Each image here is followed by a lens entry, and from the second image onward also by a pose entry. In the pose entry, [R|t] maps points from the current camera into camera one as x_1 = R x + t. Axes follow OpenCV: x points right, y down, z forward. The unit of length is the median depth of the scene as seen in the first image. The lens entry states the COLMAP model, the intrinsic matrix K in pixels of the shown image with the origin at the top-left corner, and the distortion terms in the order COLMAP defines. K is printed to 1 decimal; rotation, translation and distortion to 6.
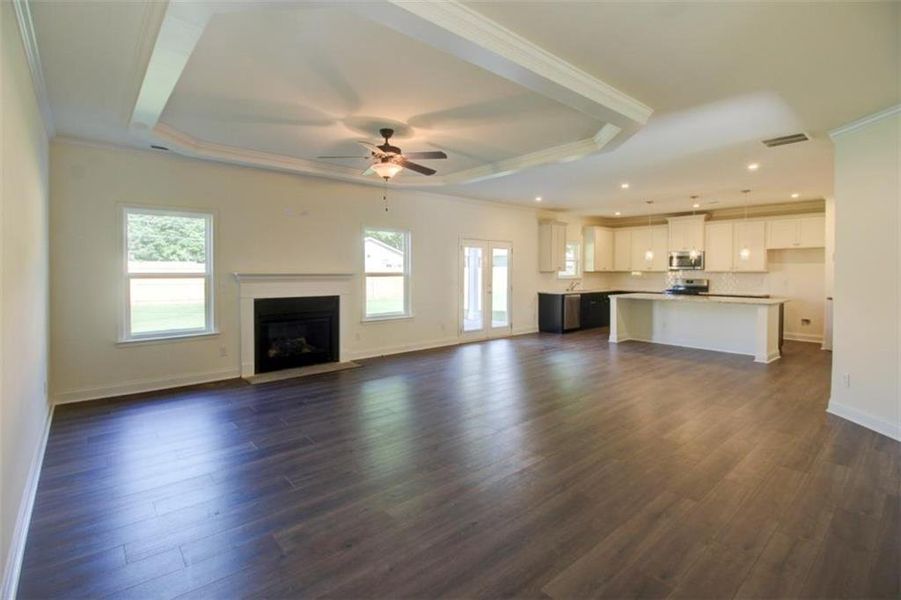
lens RADIAL K [[427.0, 0, 447.8], [0, 427.0, 274.8], [0, 0, 1]] dist [-0.000784, -0.001749]
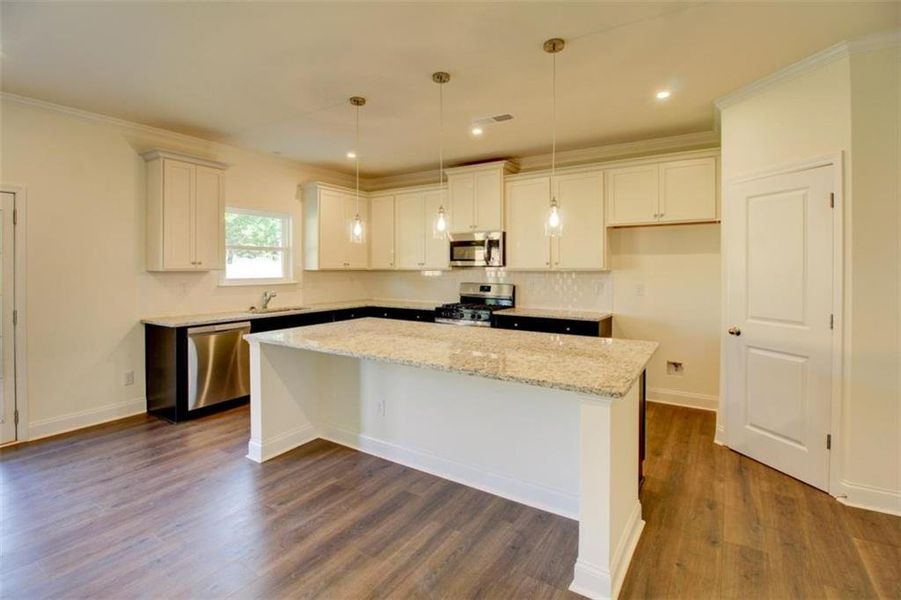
lens RADIAL K [[427.0, 0, 432.7], [0, 427.0, 267.8], [0, 0, 1]] dist [-0.000784, -0.001749]
pose [[0.967561, -0.000670, 0.252637, 0.379457], [0.003800, 0.999922, -0.011901, -0.004858], [-0.252609, 0.012475, 0.967488, 0.509697]]
